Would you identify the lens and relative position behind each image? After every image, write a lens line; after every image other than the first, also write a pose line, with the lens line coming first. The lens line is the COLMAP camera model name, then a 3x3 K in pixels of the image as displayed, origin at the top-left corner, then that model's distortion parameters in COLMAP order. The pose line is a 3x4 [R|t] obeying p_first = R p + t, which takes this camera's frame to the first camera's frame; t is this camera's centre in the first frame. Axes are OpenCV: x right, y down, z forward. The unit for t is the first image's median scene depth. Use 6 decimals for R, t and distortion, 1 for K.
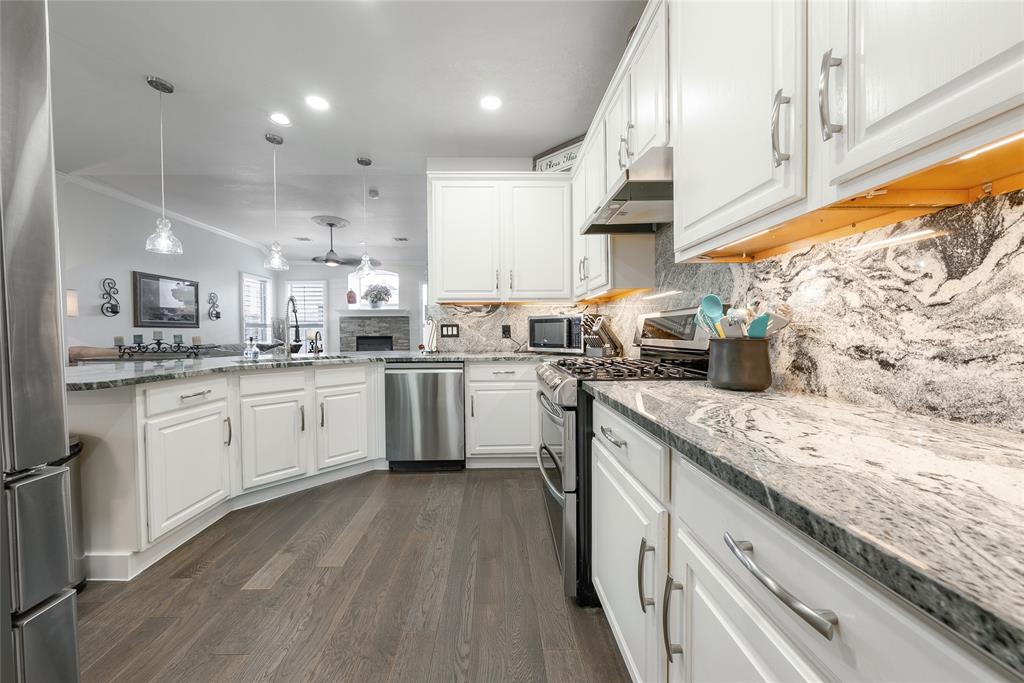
lens RADIAL K [[351.2, 0, 505.9], [0, 351.2, 340.5], [0, 0, 1]] dist [-0.002541, -0.000084]
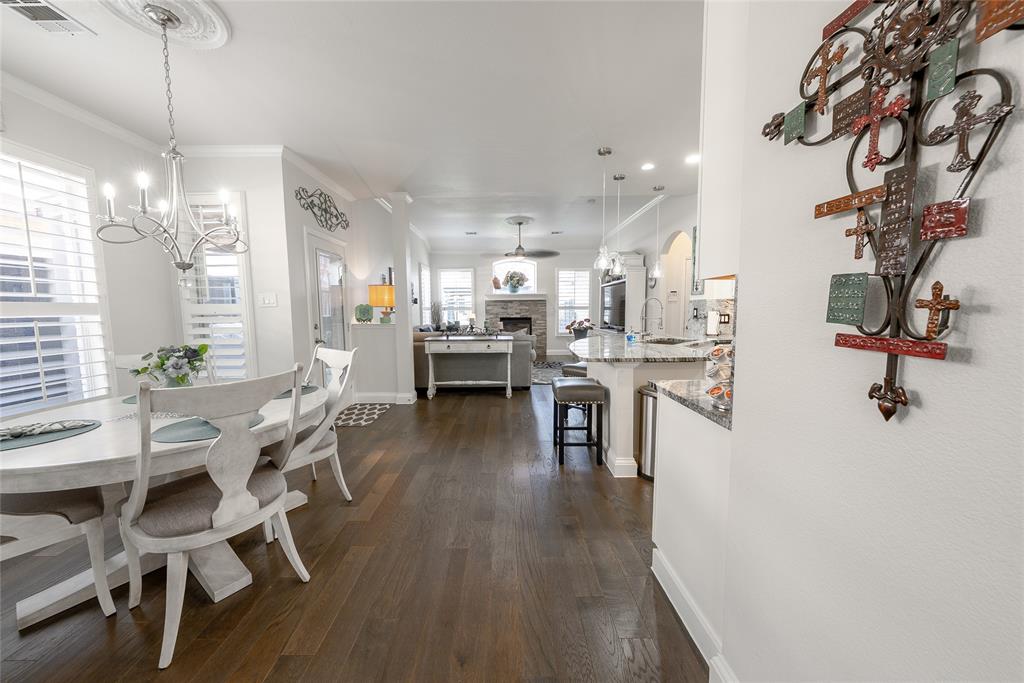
lens RADIAL K [[351.2, 0, 511.3], [0, 351.2, 338.5], [0, 0, 1]] dist [-0.002541, -0.000084]
pose [[0.999967, -0.007638, 0.002811, -1.016256], [0.007441, 0.997900, 0.064346, -0.046646], [-0.003296, -0.064323, 0.997924, -0.353356]]
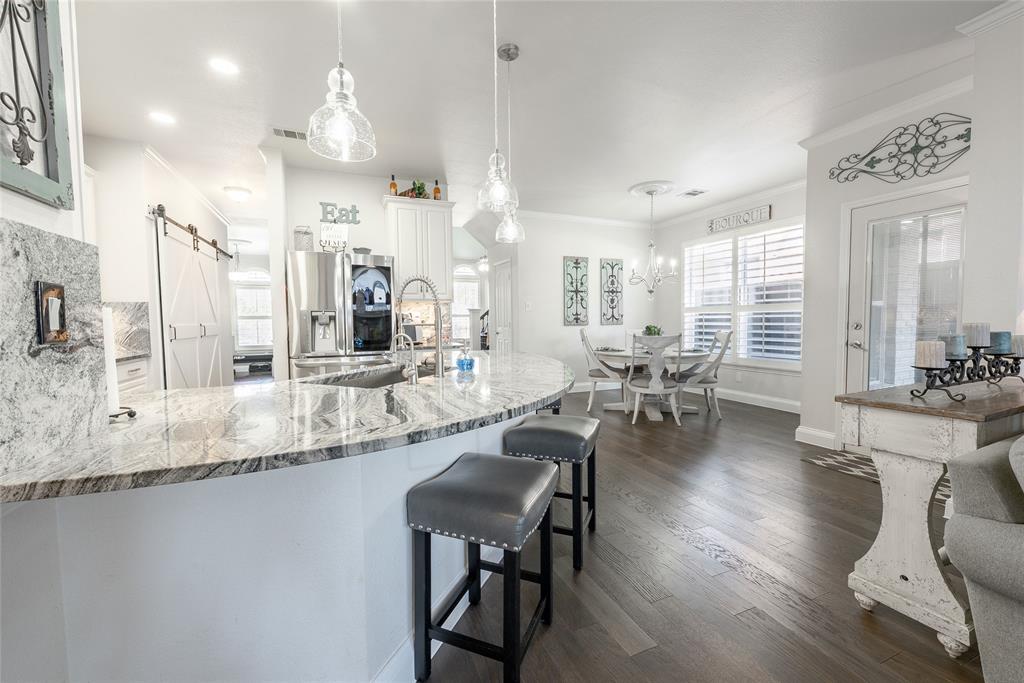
lens RADIAL K [[400.9, 0, 510.3], [0, 400.9, 341.5], [0, 0, 1]] dist [0.000560, 0.000047]
pose [[-0.916690, 0.032260, -0.398295, -0.422678], [0.003459, 0.997339, 0.072819, -0.054019], [0.399585, 0.065375, -0.914362, 1.446925]]
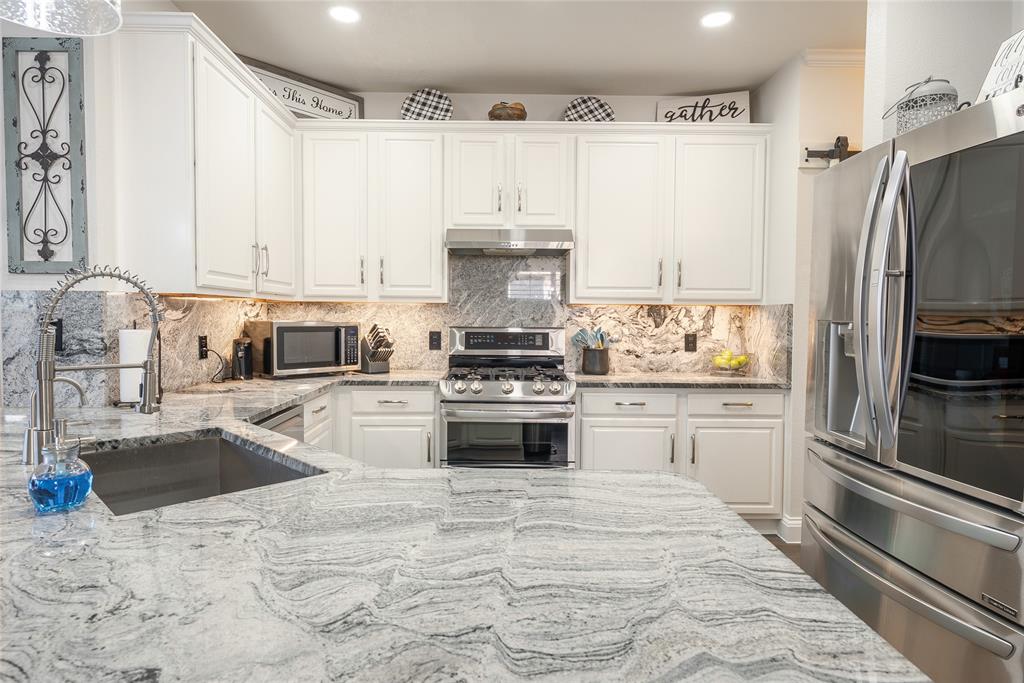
lens RADIAL K [[603.4, 0, 511.1], [0, 603.4, 339.7], [0, 0, 1]] dist [0.003361, 0.001020]
pose [[-0.006993, -0.038834, 0.999221, -0.984937], [0.011817, 0.999173, 0.038915, -0.069797], [-0.999906, 0.012080, -0.006529, 0.550866]]
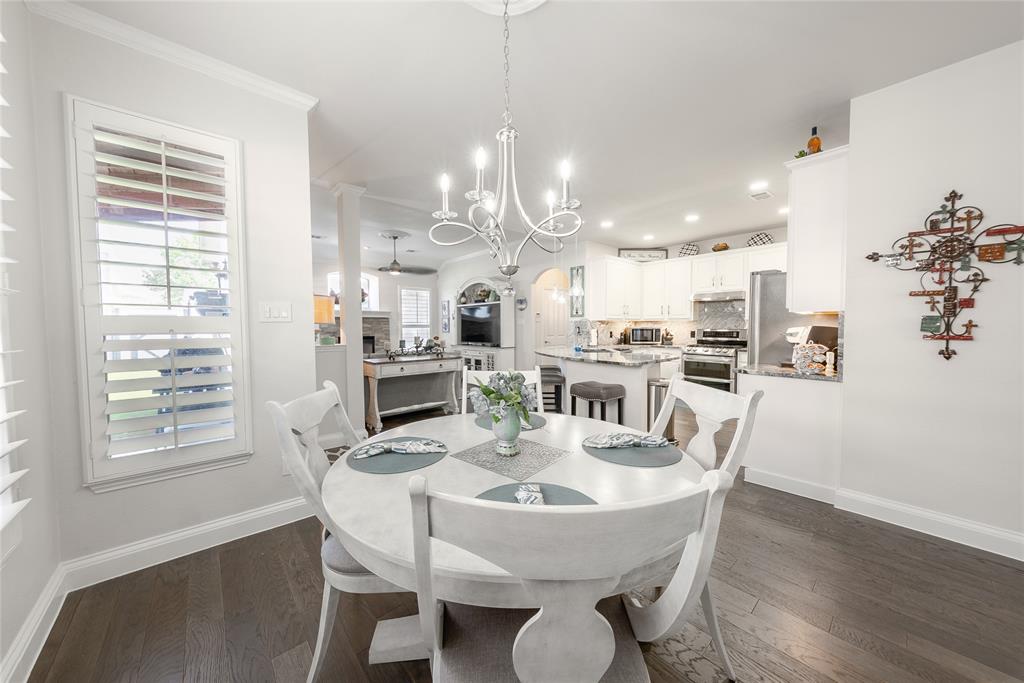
lens RADIAL K [[351.2, 0, 503.0], [0, 351.2, 339.4], [0, 0, 1]] dist [-0.002541, -0.000084]
pose [[0.760730, -0.026077, 0.648544, -1.841938], [0.015515, 0.999638, 0.021996, -0.052521], [-0.648883, -0.006671, 0.760859, -0.122878]]
